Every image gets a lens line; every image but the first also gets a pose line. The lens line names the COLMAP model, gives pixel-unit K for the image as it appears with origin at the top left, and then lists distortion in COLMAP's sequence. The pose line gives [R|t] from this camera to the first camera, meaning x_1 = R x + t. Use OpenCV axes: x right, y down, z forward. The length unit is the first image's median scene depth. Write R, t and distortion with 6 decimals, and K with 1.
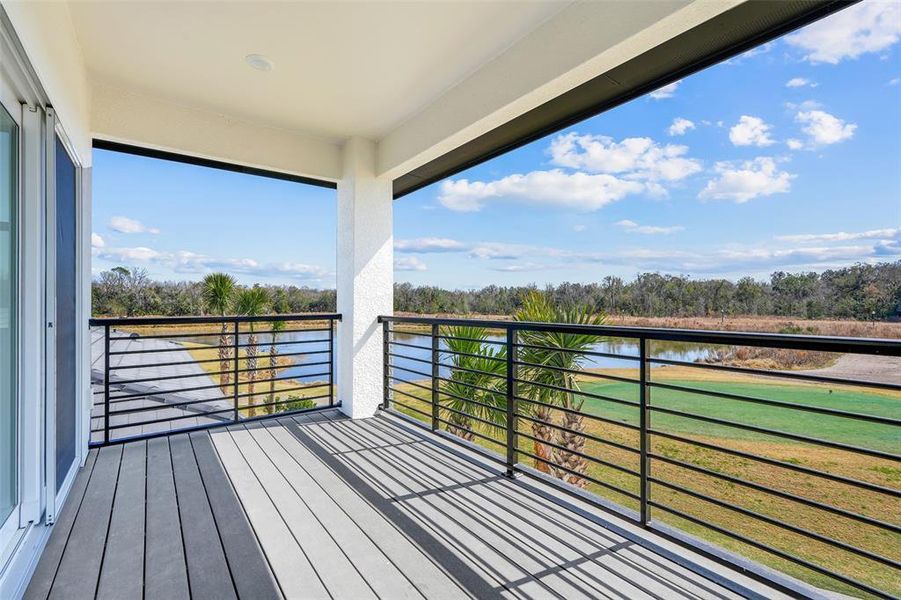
lens RADIAL K [[398.6, 0, 447.5], [0, 398.6, 299.1], [0, 0, 1]] dist [-0.008627, 0.002361]
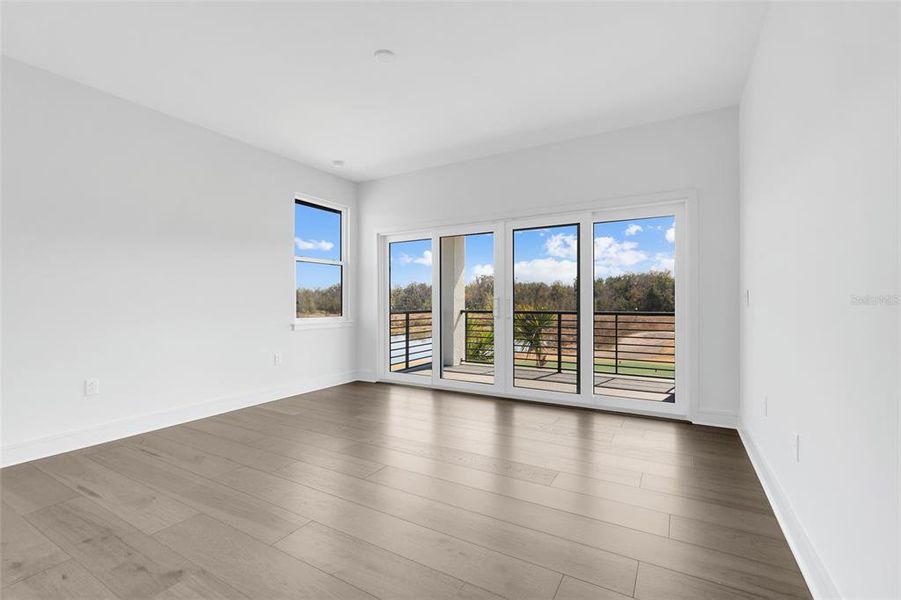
lens RADIAL K [[398.6, 0, 454.0], [0, 398.6, 298.5], [0, 0, 1]] dist [-0.008627, 0.002361]
pose [[0.923255, 0.003845, 0.384168, -0.909967], [-0.004489, 0.999990, 0.000779, -0.013804], [-0.384161, -0.002444, 0.923263, -0.680117]]
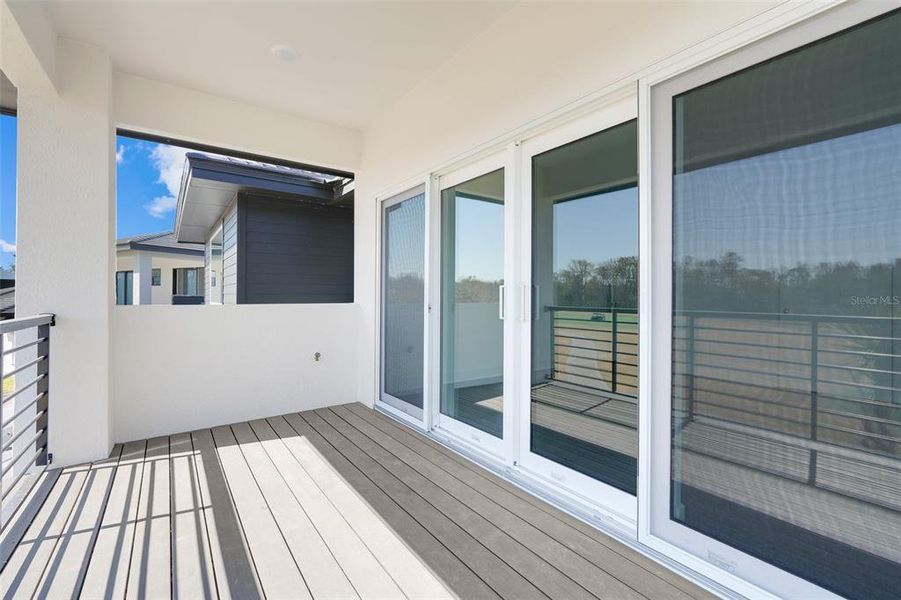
lens RADIAL K [[398.6, 0, 446.3], [0, 398.6, 297.9], [0, 0, 1]] dist [-0.008627, 0.002361]
pose [[-0.999381, -0.005458, 0.034750, -0.276633], [-0.005765, 0.999945, -0.008746, 0.008173], [-0.034700, -0.008941, -0.999358, 0.891584]]
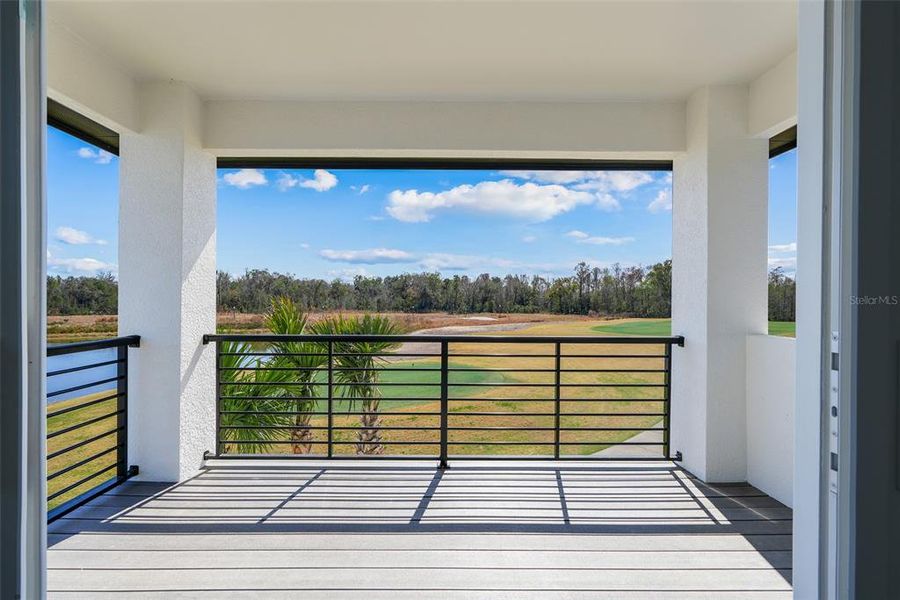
lens RADIAL K [[398.2, 0, 451.7], [0, 398.2, 300.5], [0, 0, 1]] dist [-0.008627, 0.002361]
pose [[0.598908, 0.004093, 0.800807, -0.495533], [-0.014385, 0.999881, 0.005648, -0.035169], [-0.800688, -0.014902, 0.598896, 0.181840]]
